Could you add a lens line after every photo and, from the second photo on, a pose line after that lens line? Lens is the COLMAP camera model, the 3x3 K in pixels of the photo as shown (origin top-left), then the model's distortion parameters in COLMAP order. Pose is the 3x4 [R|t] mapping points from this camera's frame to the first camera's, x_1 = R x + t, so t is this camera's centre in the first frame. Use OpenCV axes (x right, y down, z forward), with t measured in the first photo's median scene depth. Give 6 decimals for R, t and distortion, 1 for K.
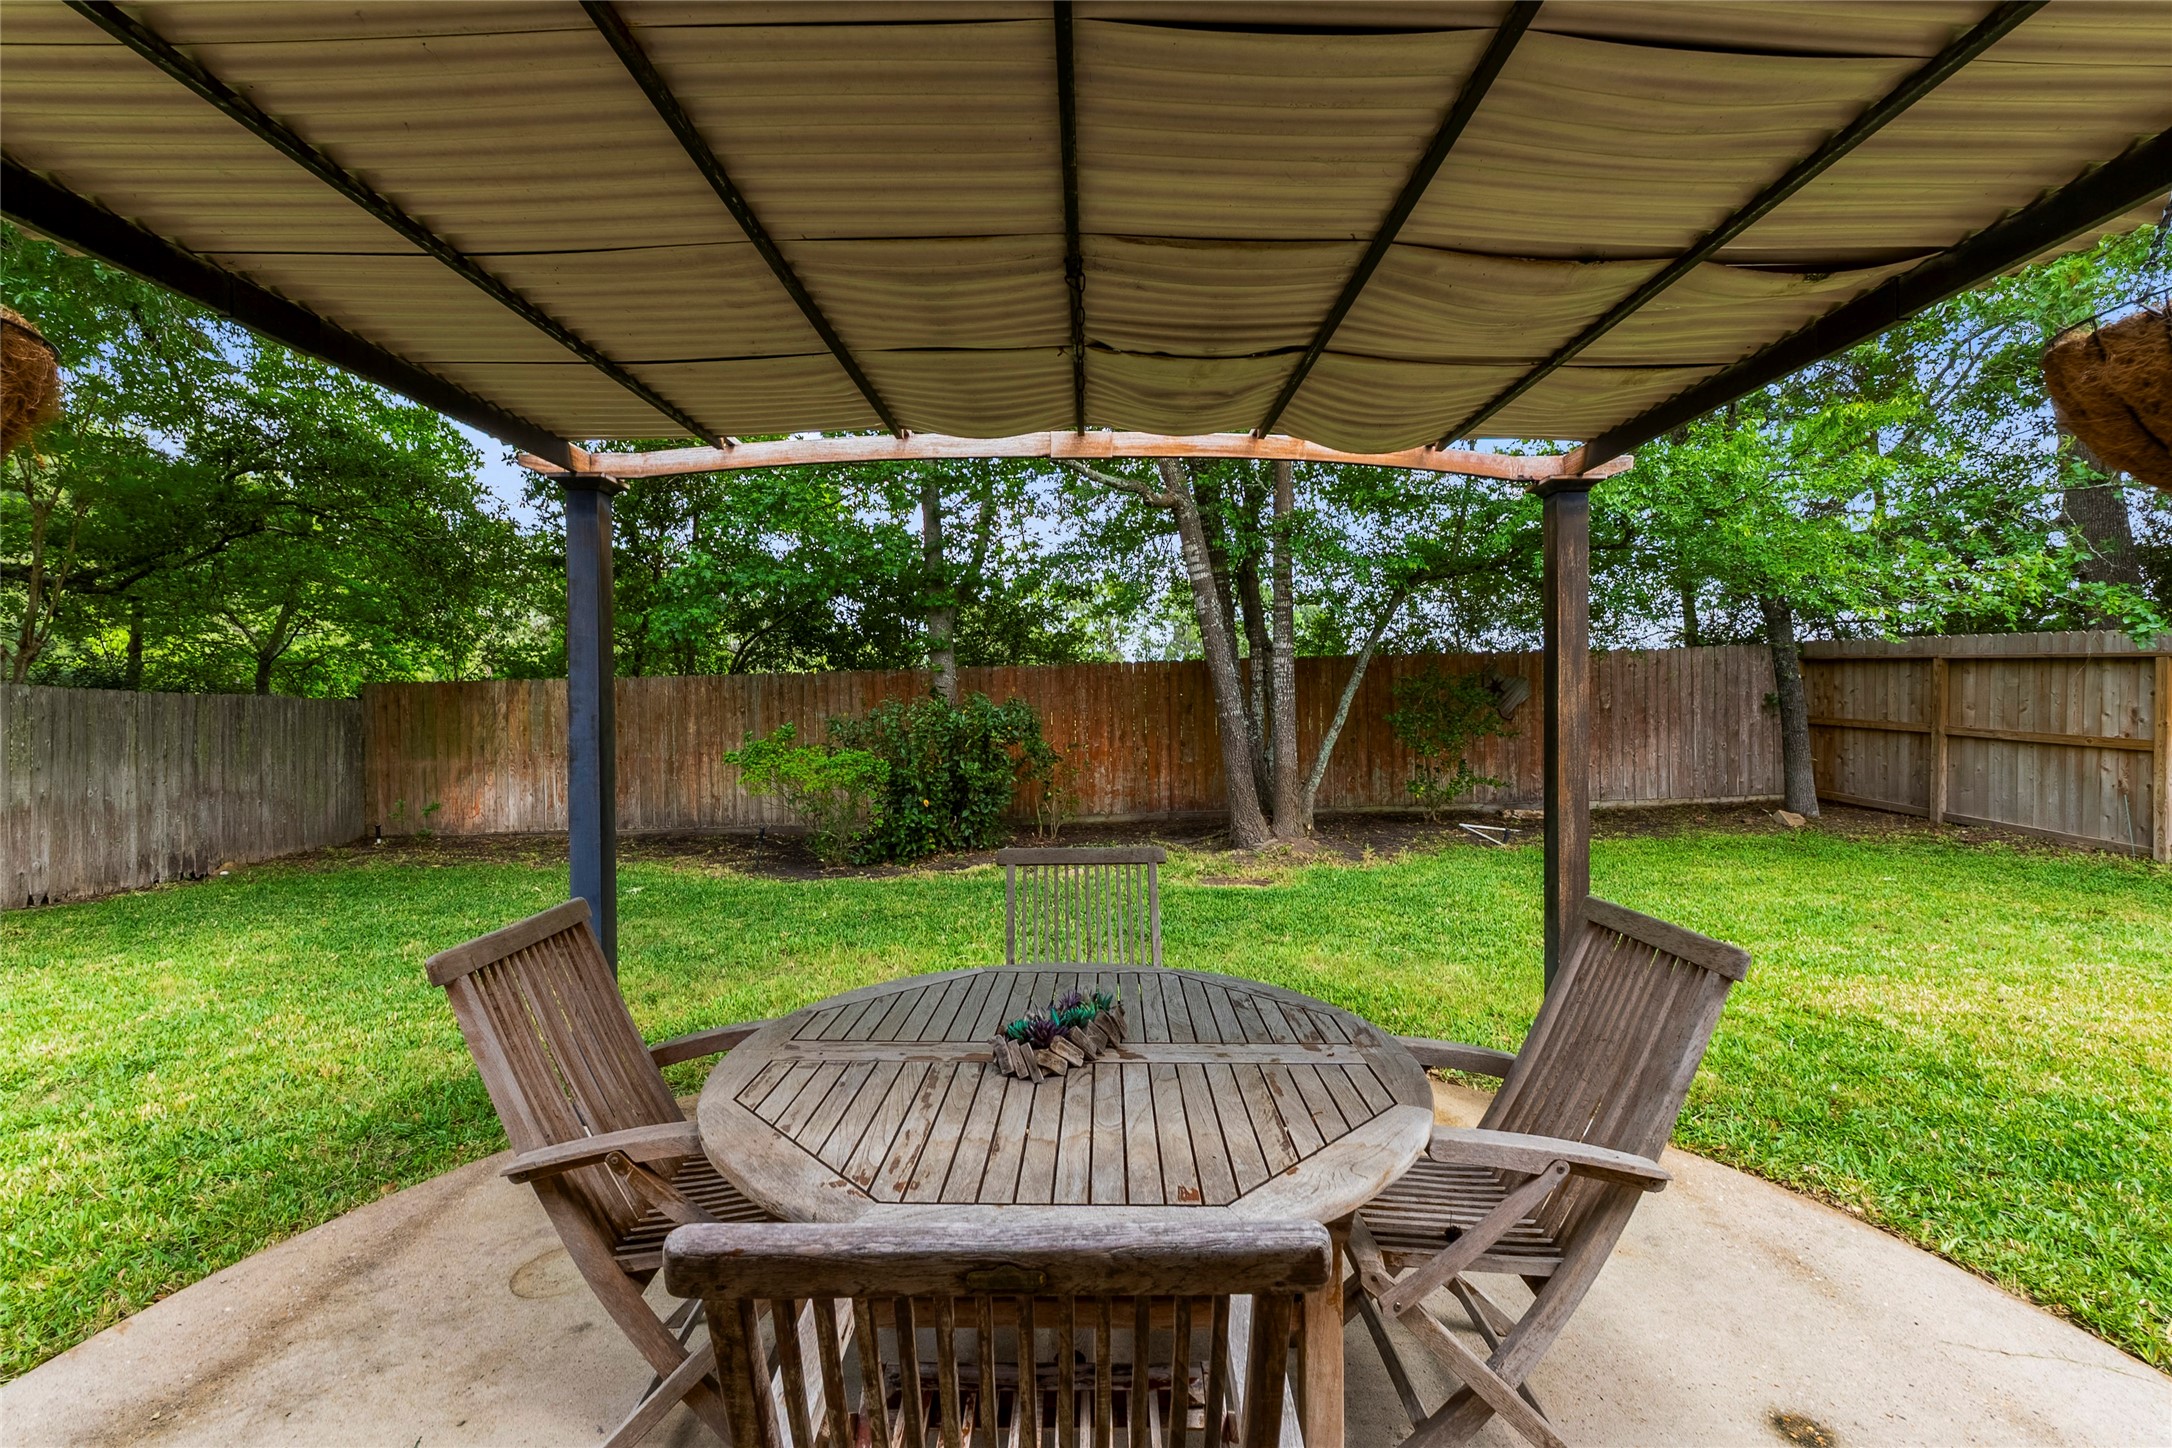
lens RADIAL K [[892.3, 0, 1043.7], [0, 892.3, 721.2], [0, 0, 1]] dist [0.001697, 0.000186]
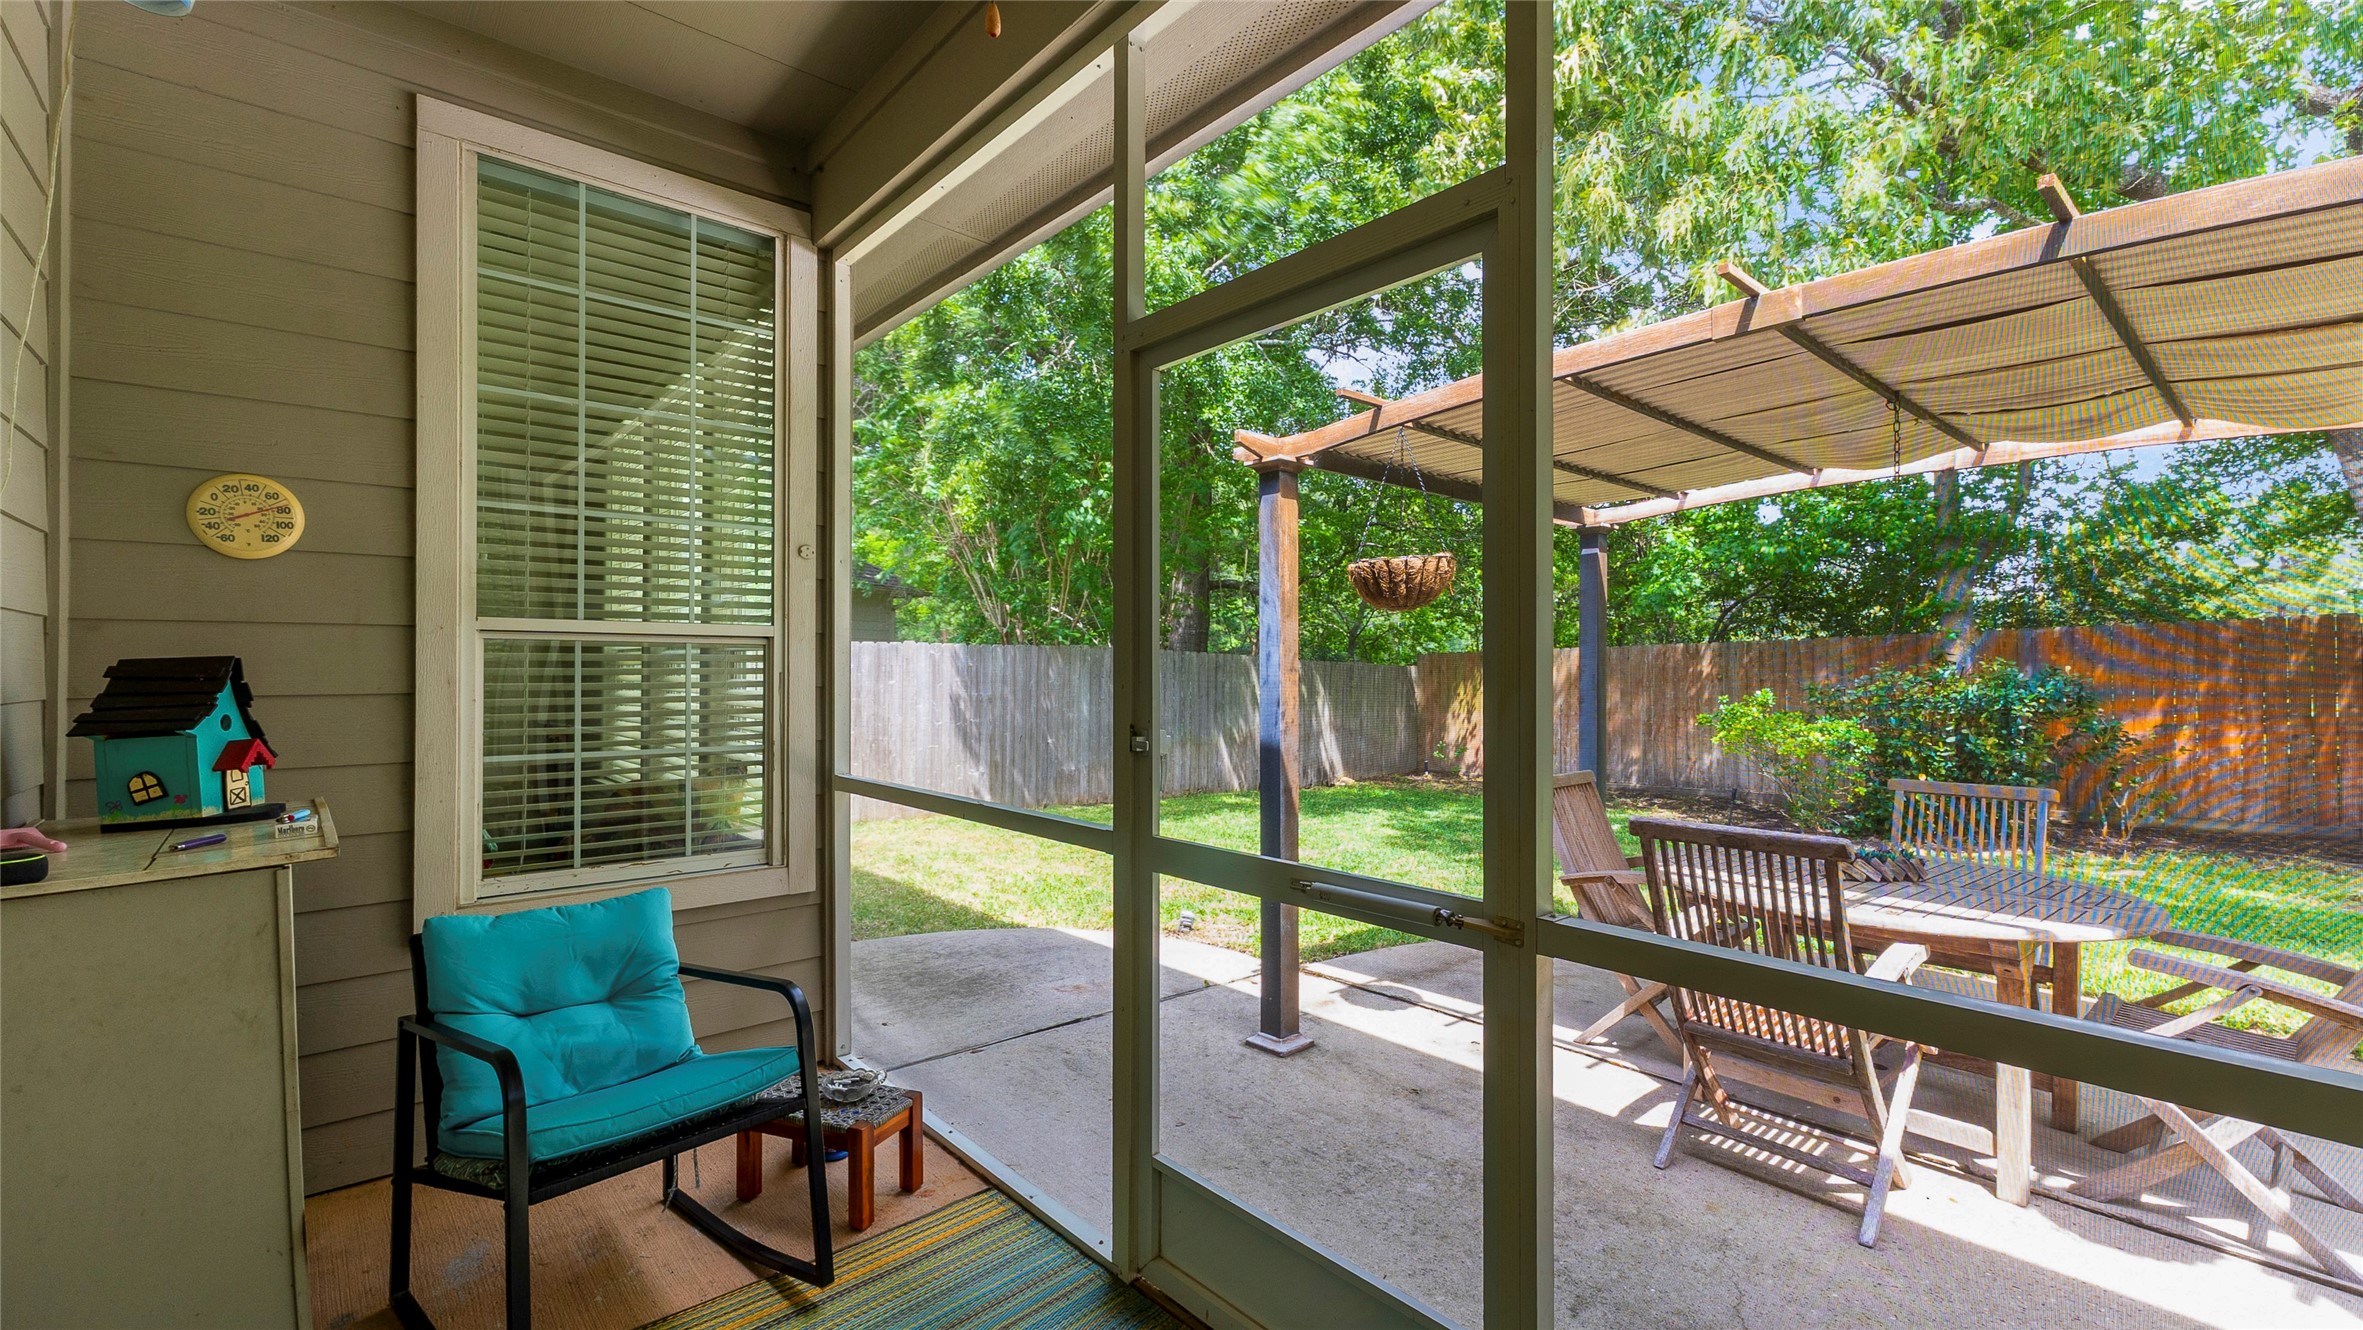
lens RADIAL K [[1014.3, 0, 1218.5], [0, 1014.3, 669.2], [0, 0, 1]] dist [0.014610, -0.000074]
pose [[0.695226, 0.004875, -0.718775, 0.107624], [-0.021977, 0.999654, -0.014477, 0.008166], [0.718455, 0.025861, 0.695092, -0.239273]]
